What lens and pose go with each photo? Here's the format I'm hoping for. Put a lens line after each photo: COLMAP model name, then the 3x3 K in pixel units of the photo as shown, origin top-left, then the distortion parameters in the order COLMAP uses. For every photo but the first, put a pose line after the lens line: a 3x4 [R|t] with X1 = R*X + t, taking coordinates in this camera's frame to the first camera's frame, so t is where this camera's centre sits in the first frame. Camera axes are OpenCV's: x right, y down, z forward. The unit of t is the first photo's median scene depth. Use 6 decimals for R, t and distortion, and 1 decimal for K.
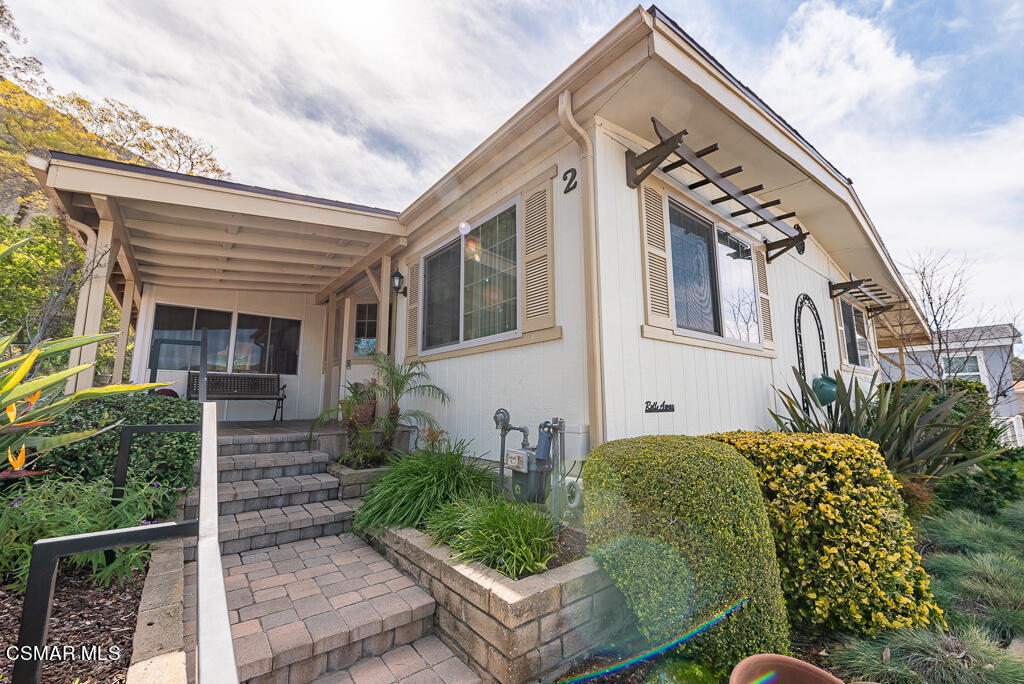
lens RADIAL K [[408.8, 0, 512.0], [0, 408.8, 342.0], [0, 0, 1]] dist [0.009054, 0.000030]
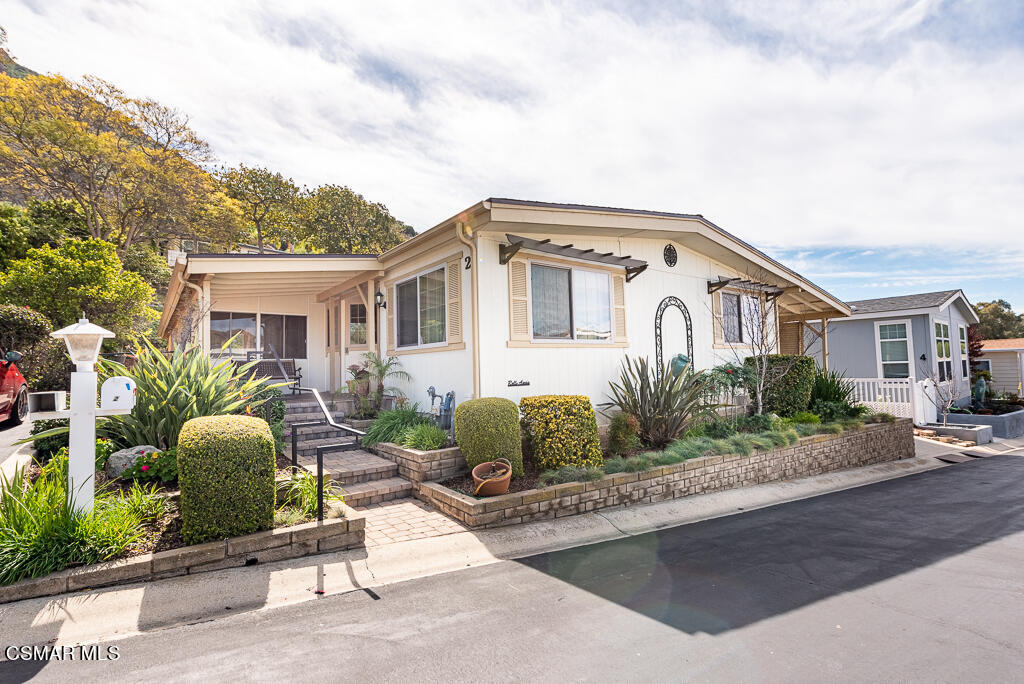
lens RADIAL K [[470.6, 0, 512.0], [0, 470.6, 342.0], [0, 0, 1]] dist [0.009465, -0.000028]
pose [[0.999547, -0.022664, -0.019817, 0.298912], [0.024388, 0.995498, 0.091595, -0.183159], [0.017652, -0.092036, 0.995599, -0.909894]]
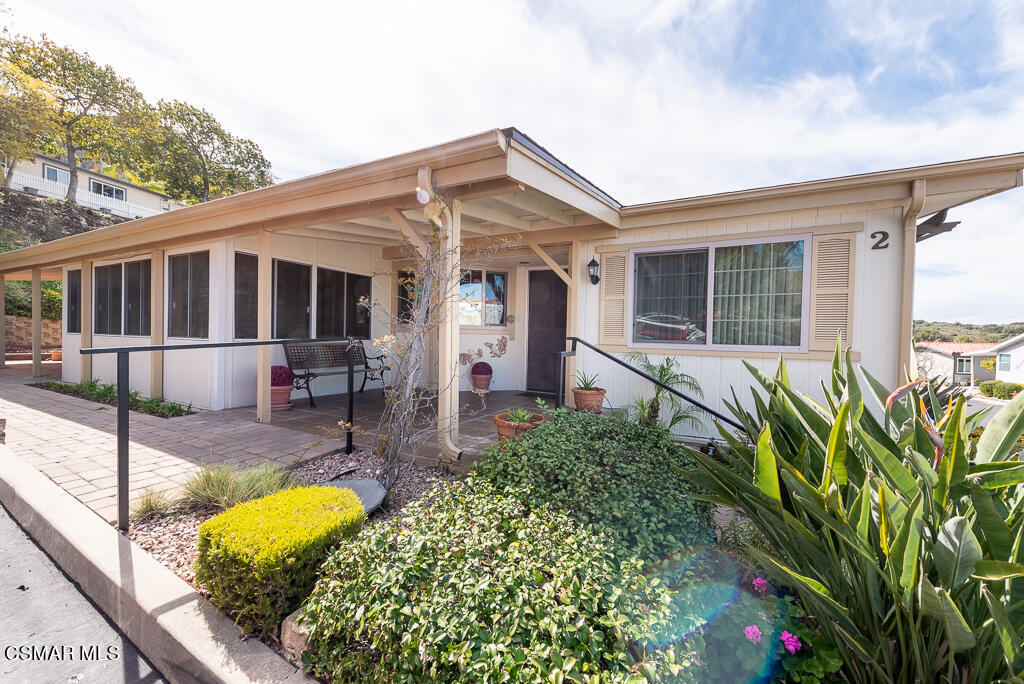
lens RADIAL K [[408.8, 0, 512.0], [0, 408.8, 342.0], [0, 0, 1]] dist [0.009054, 0.000030]
pose [[0.926498, 0.019733, 0.375782, -1.132478], [-0.081790, 0.985310, 0.149914, -0.142922], [-0.367304, -0.169630, 0.914502, 0.146516]]
